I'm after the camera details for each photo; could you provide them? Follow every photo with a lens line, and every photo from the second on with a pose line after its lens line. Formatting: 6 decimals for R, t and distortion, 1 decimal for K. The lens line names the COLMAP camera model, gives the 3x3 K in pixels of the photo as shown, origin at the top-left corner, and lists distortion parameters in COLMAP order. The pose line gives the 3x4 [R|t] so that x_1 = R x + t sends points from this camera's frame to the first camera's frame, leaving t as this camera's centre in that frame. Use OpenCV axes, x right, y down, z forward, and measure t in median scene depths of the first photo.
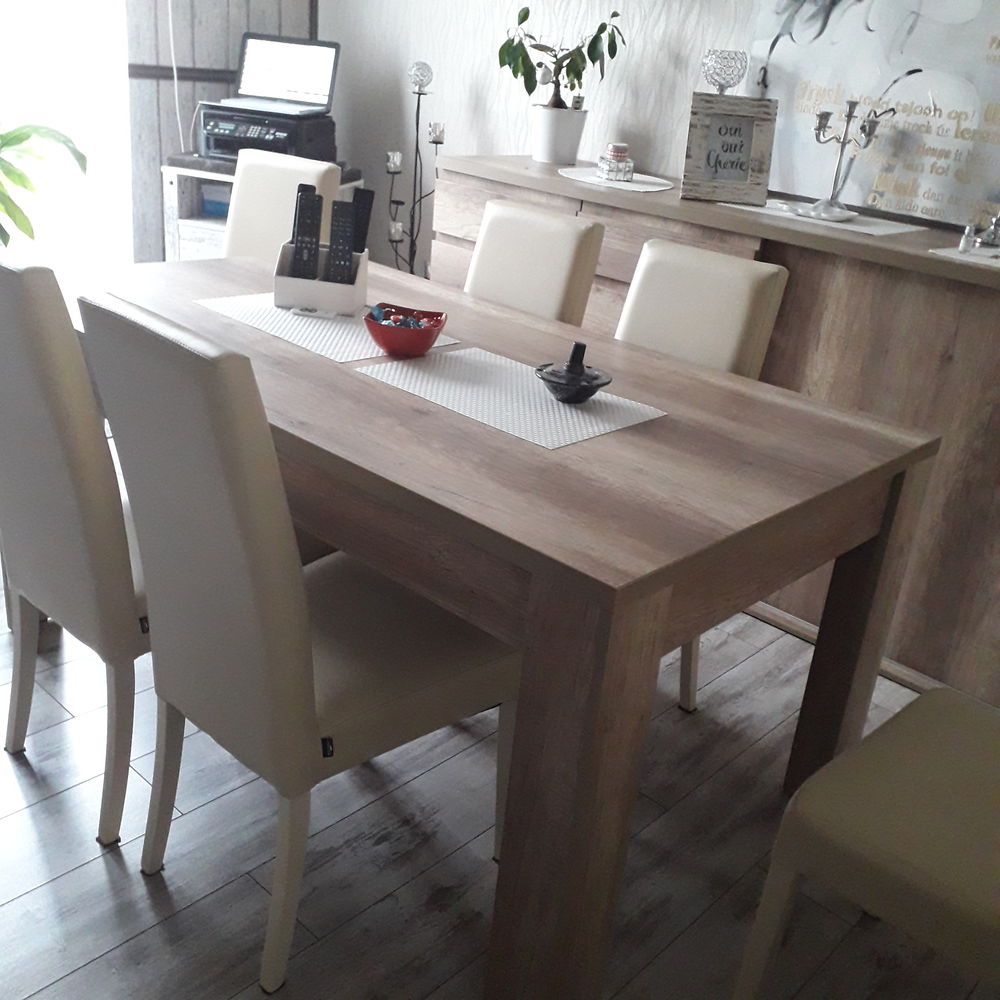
lens RADIAL K [[1061.0, 0, 515.3], [0, 1061.0, 497.2], [0, 0, 1]] dist [0.114302, -0.219240]
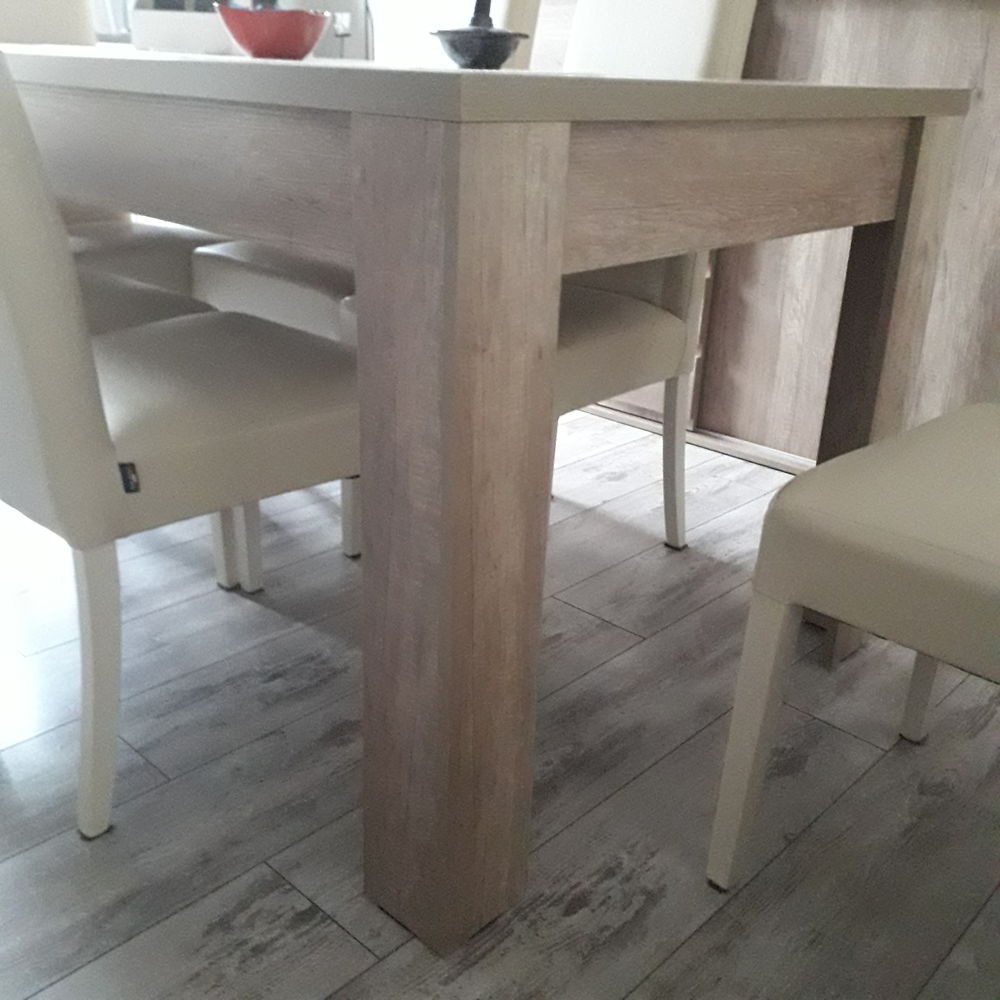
lens RADIAL K [[1061.0, 0, 515.3], [0, 1061.0, 497.2], [0, 0, 1]] dist [0.114302, -0.219240]
pose [[0.998429, -0.046636, -0.031065, 0.065742], [0.046094, 0.998776, -0.017951, 0.170438], [0.031864, 0.016491, 0.999356, 0.179465]]
